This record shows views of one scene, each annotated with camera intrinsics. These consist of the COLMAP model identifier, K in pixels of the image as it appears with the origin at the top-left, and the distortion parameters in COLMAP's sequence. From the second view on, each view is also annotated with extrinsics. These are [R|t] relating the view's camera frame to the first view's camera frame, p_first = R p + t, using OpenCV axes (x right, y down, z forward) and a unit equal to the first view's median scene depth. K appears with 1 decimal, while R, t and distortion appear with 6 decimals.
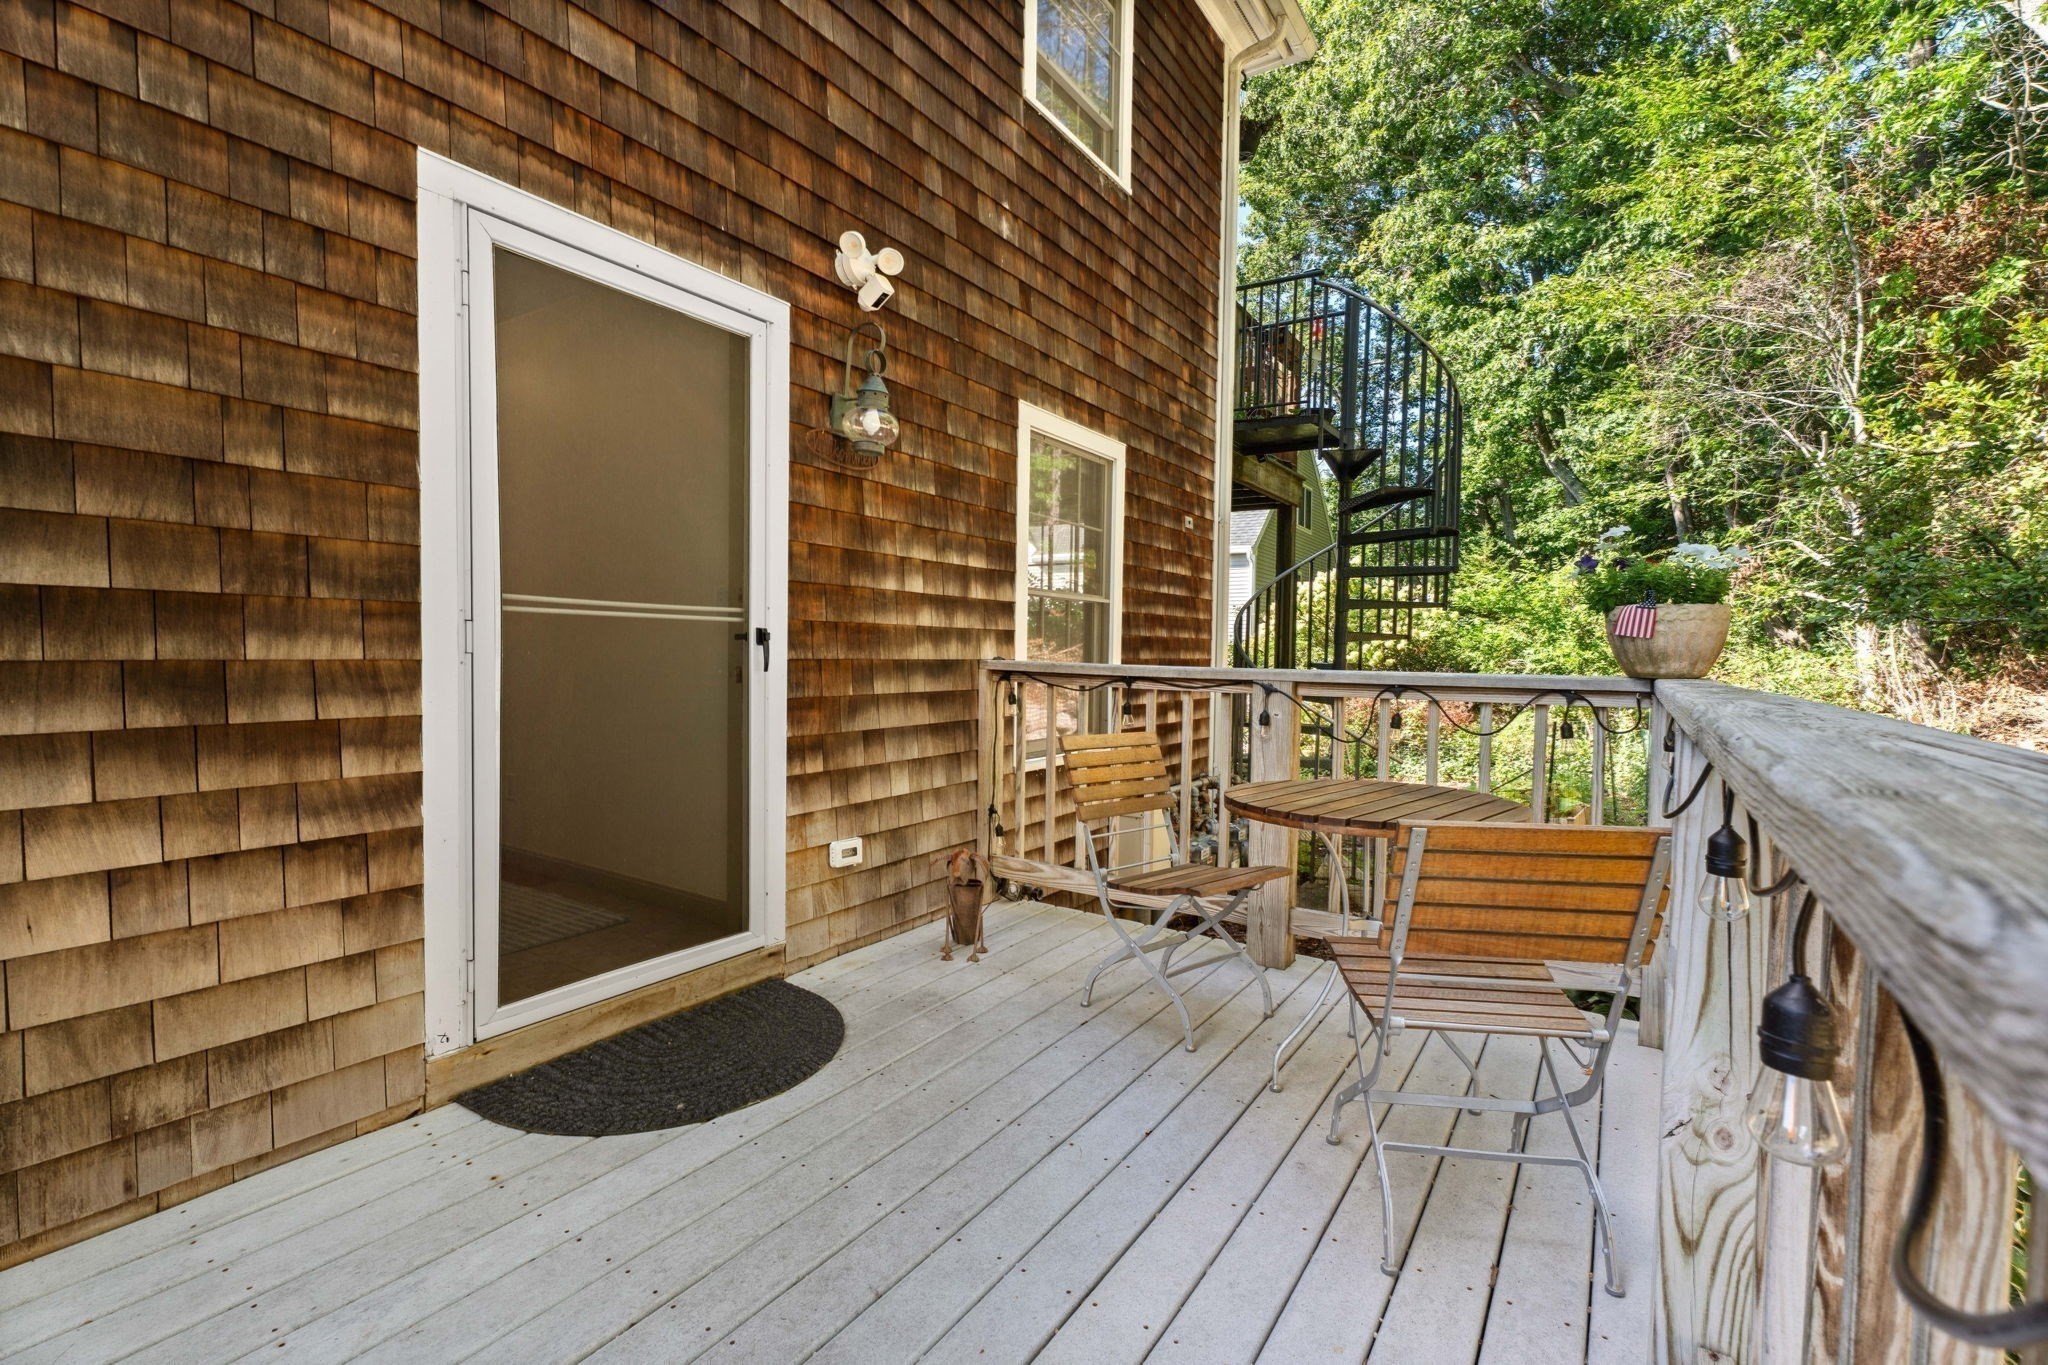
lens RADIAL K [[907.7, 0, 1024.0], [0, 907.7, 682.5], [0, 0, 1]] dist [0.002104, 0.000187]
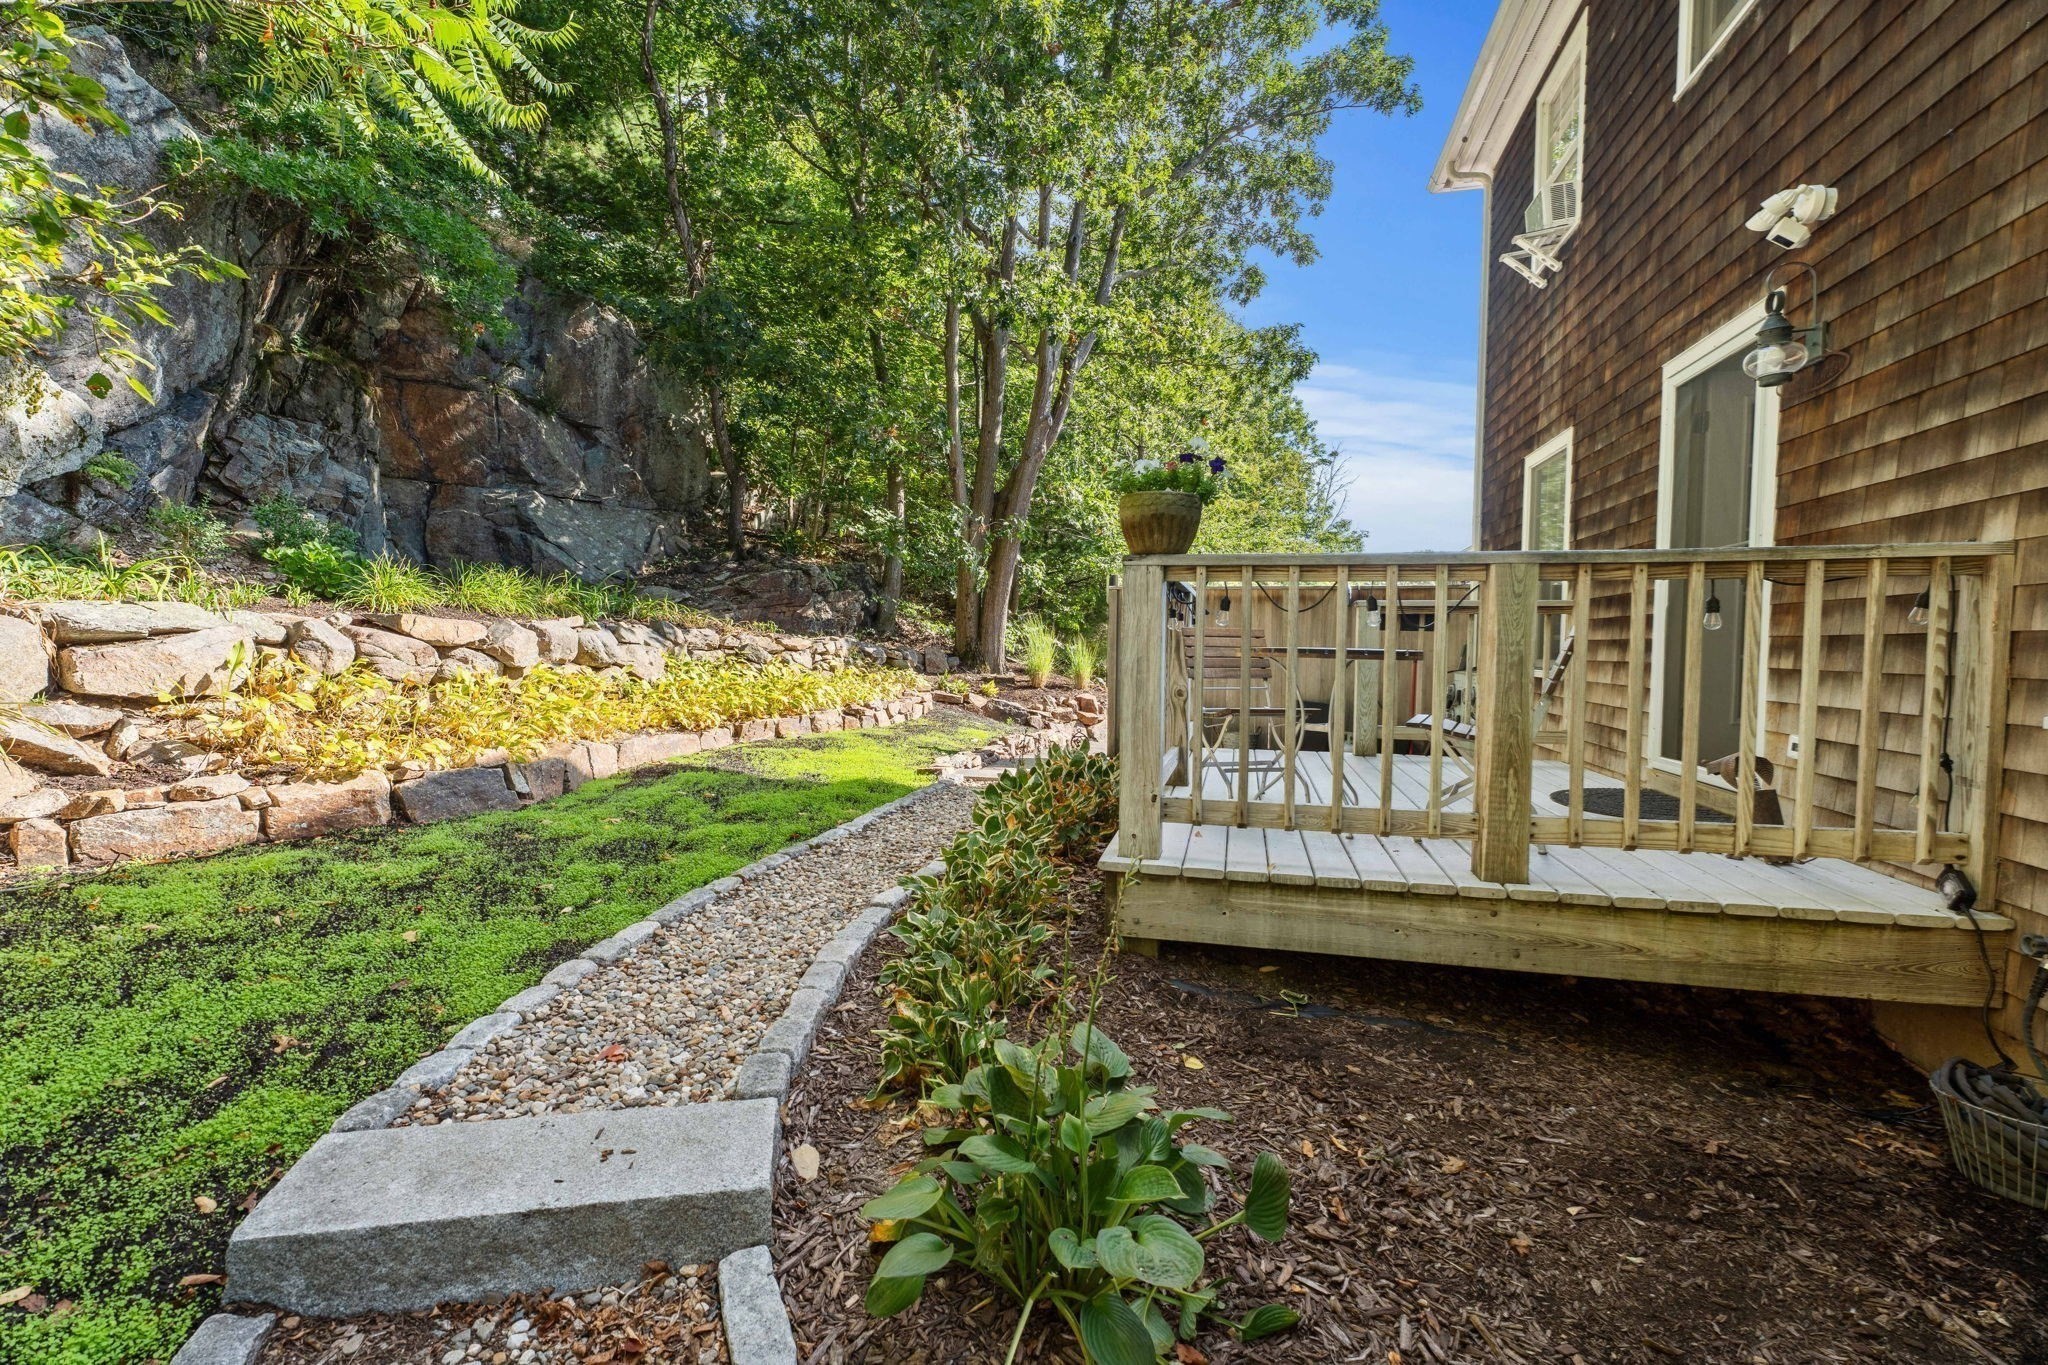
lens RADIAL K [[907.7, 0, 1024.0], [0, 907.7, 682.5], [0, 0, 1]] dist [0.002104, 0.000187]
pose [[-0.938021, -0.007998, -0.346486, 0.916442], [-0.034512, 0.996920, 0.070421, 0.059462], [0.344855, 0.078014, -0.935408, 1.467281]]
